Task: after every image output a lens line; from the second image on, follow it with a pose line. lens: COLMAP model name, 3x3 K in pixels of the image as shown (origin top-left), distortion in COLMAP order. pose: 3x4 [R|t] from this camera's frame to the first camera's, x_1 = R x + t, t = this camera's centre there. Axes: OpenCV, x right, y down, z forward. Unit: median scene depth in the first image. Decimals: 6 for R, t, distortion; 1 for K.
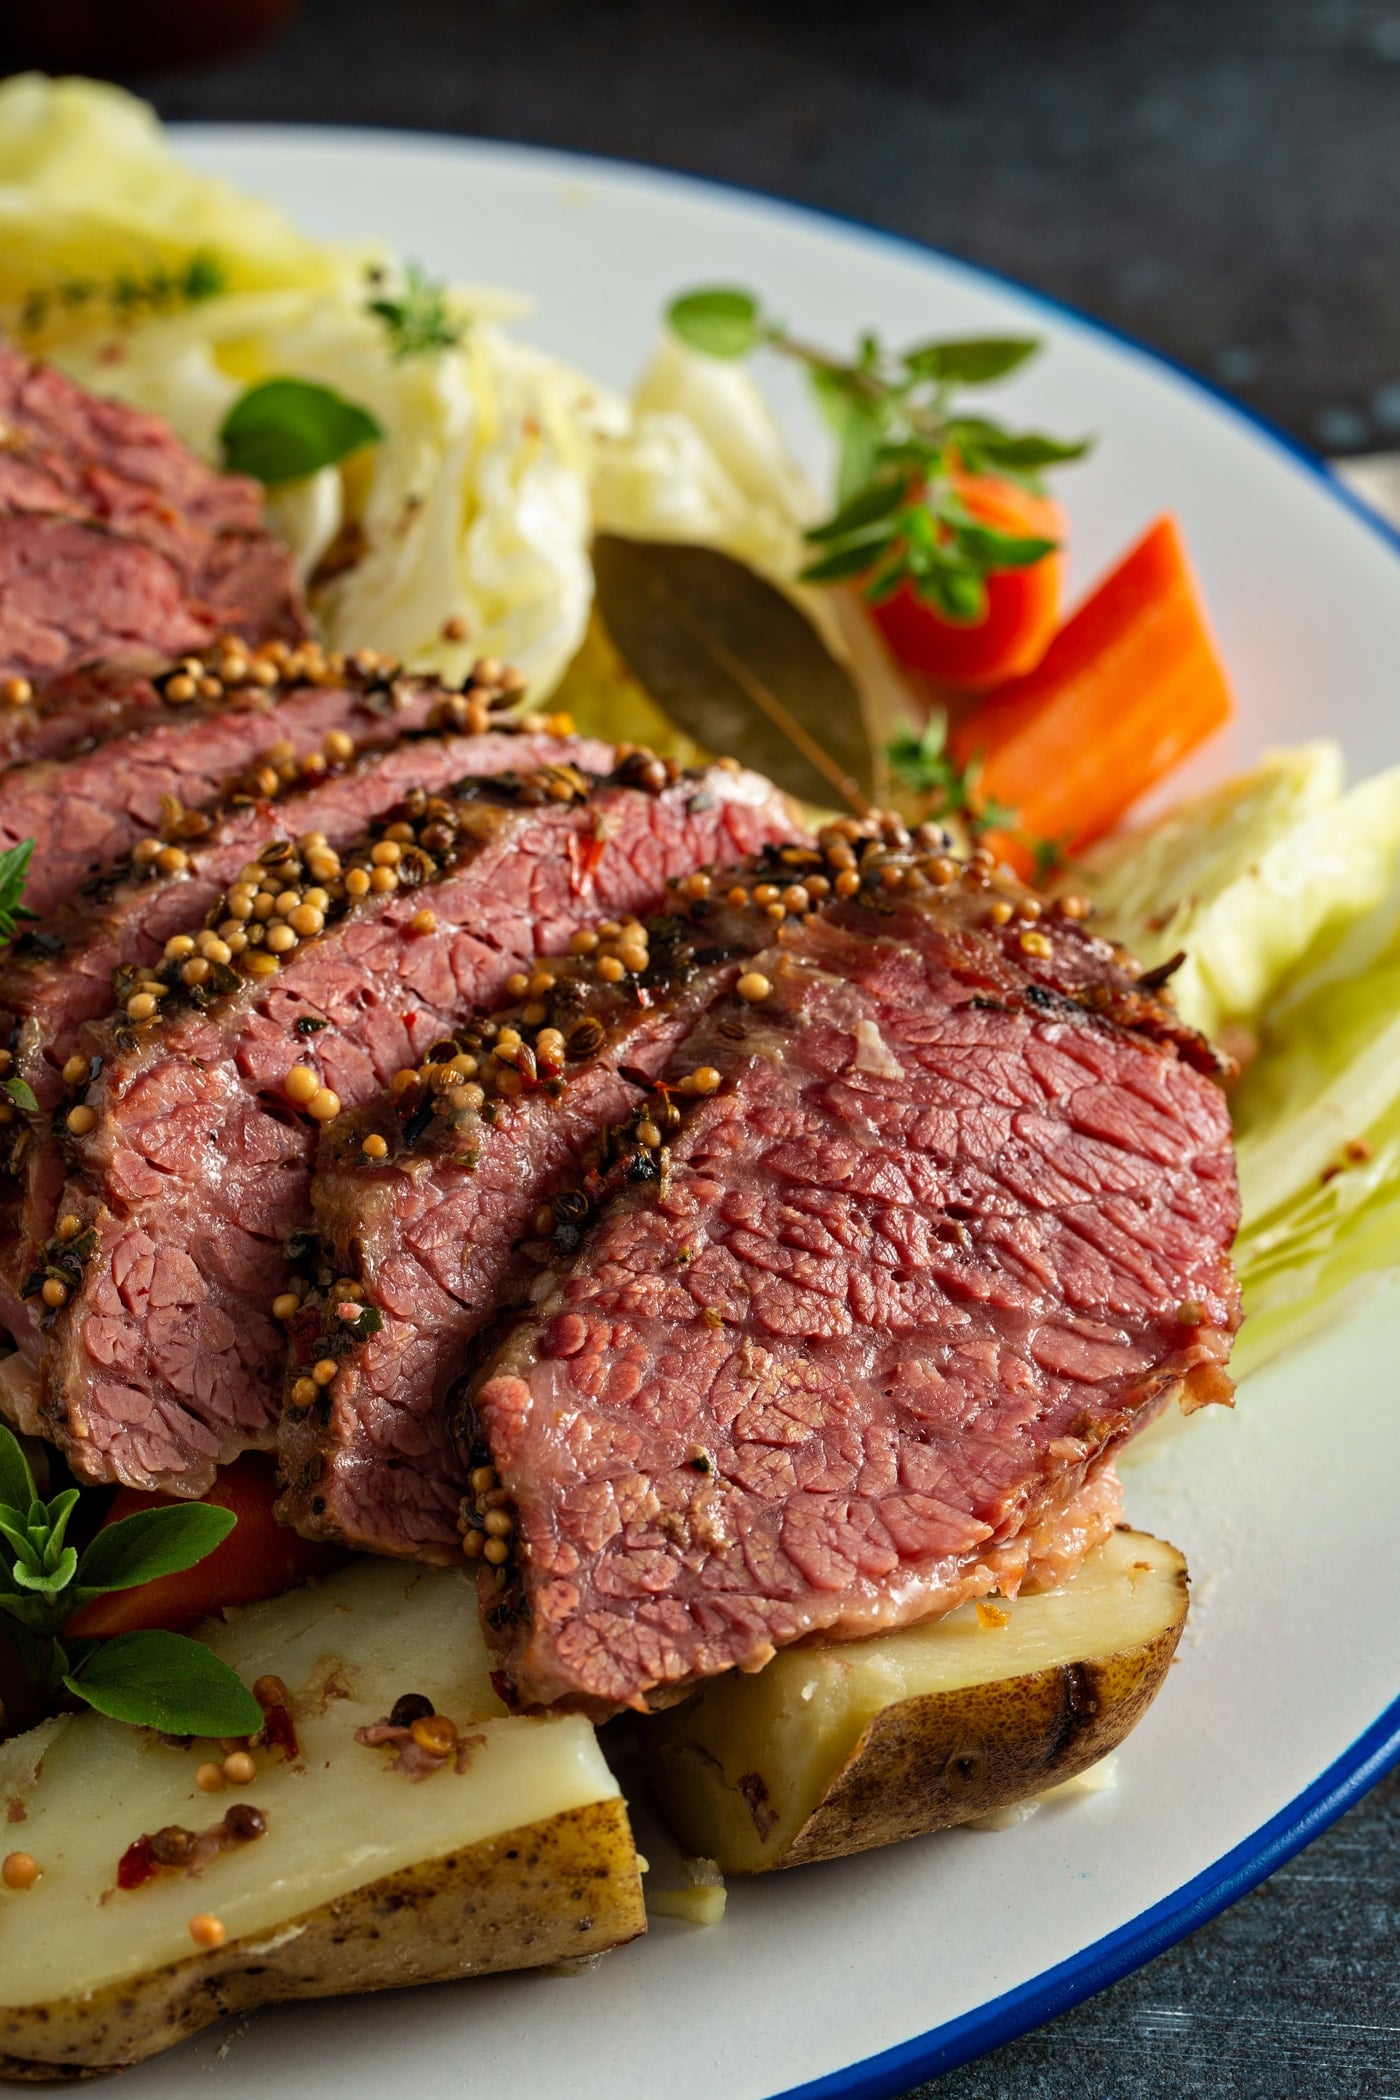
lens RADIAL K [[7021.0, 0, 700.0], [0, 7021.0, 1050.0], [0, 0, 1]] dist [0.052734, -0.852149]
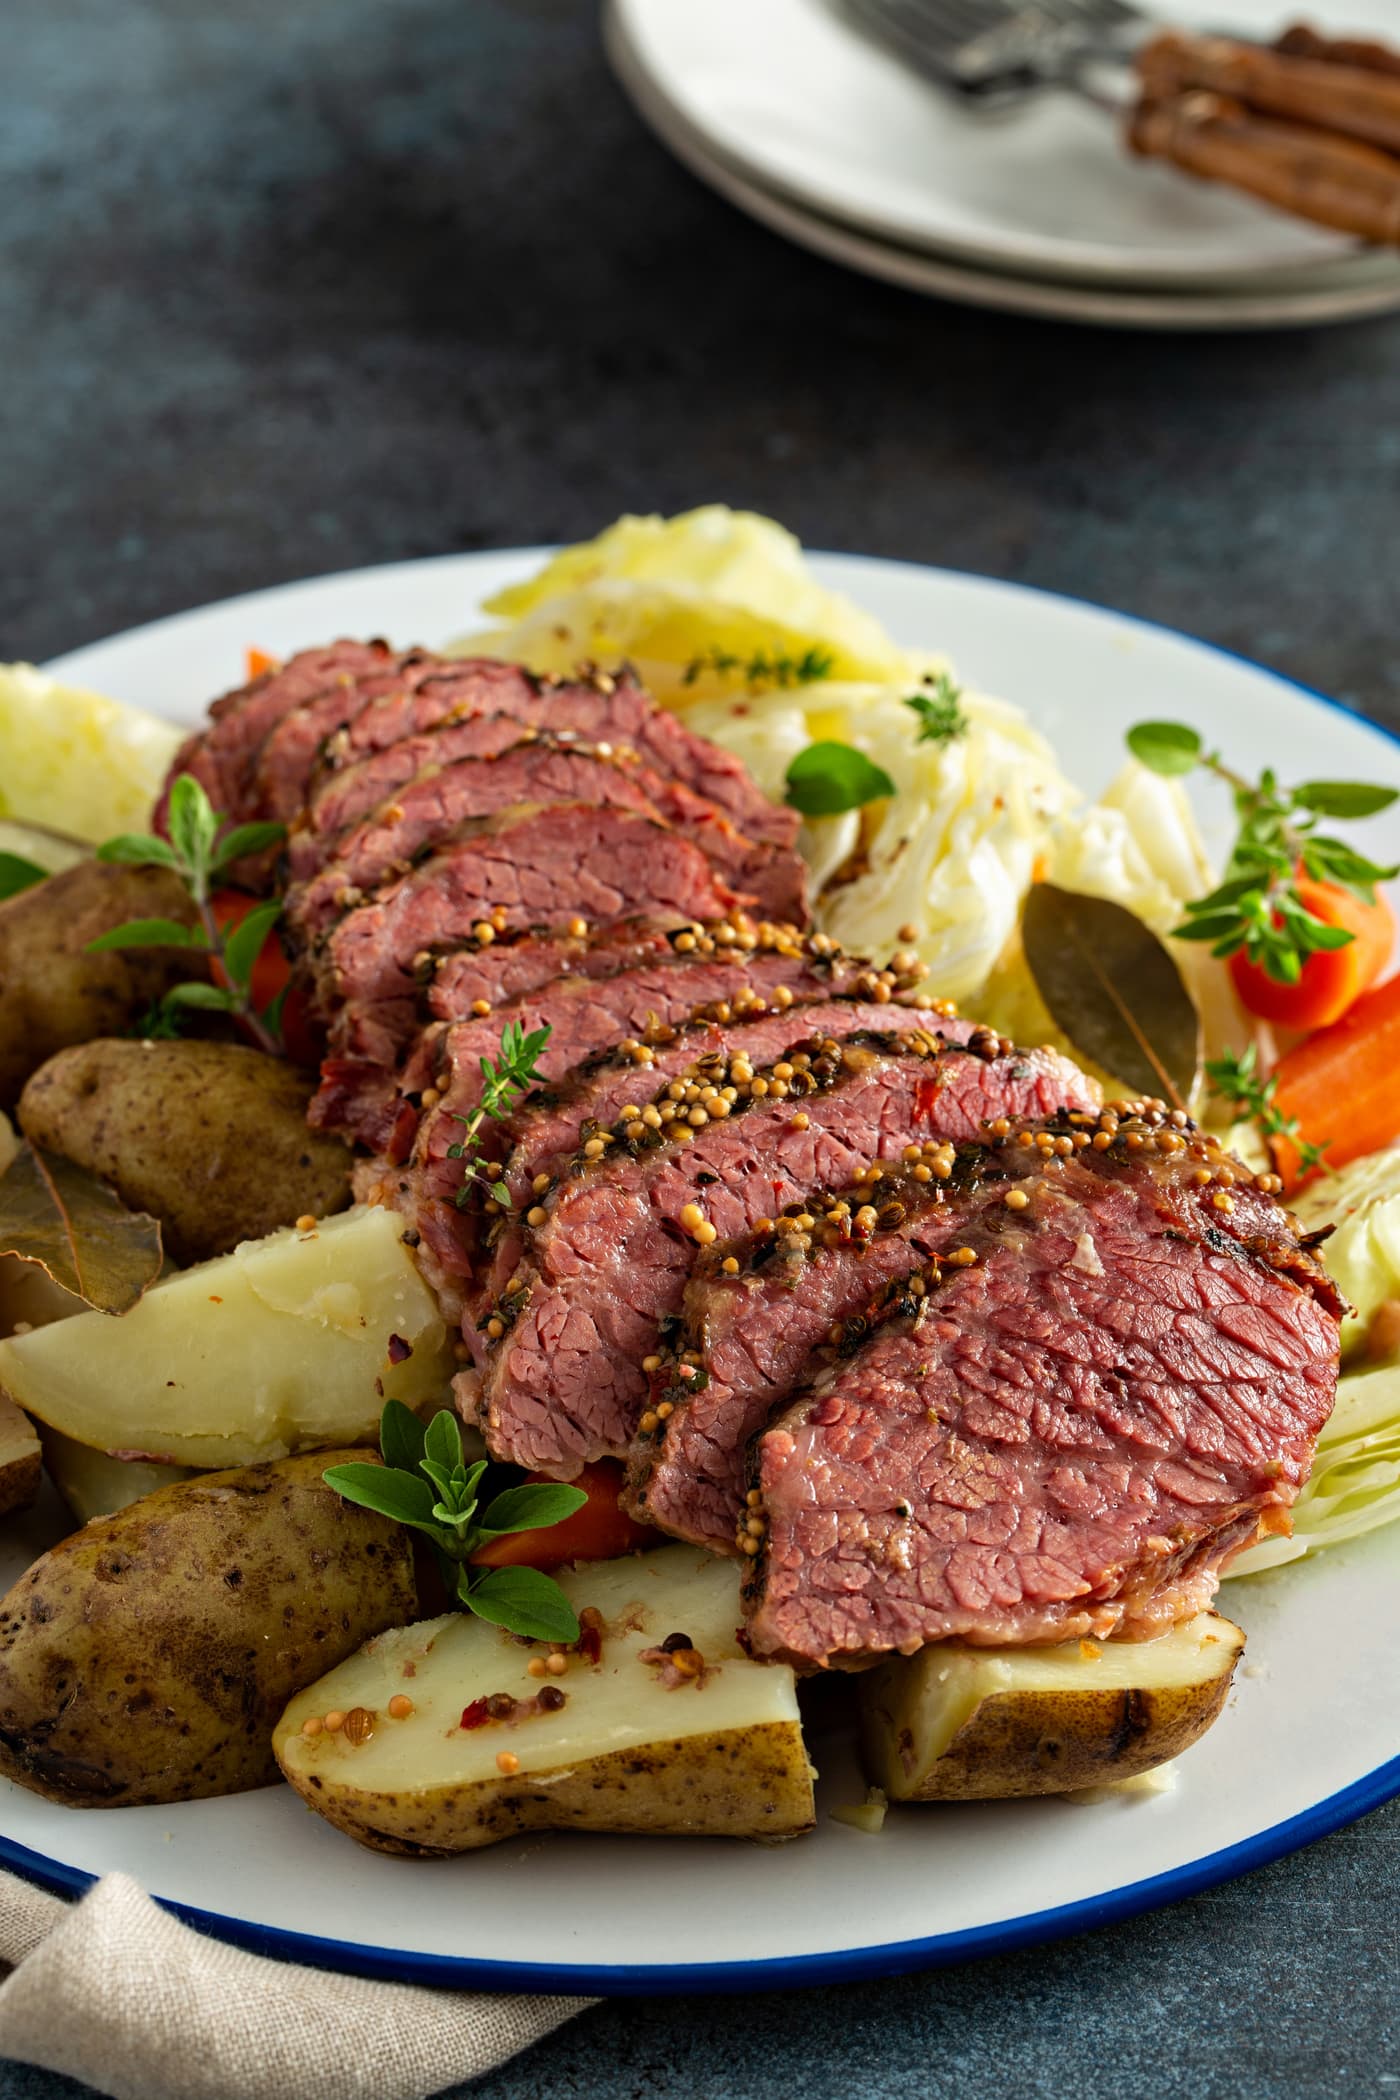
lens RADIAL K [[6622.2, 0, 700.0], [0, 6622.2, 1050.0], [0, 0, 1]] dist [-0.026123, -0.069878]
pose [[0.973240, 0.146462, -0.177066, 0.185158], [-0.155308, 0.987169, -0.037102, 0.021678], [0.169360, 0.063609, 0.983499, -0.355886]]
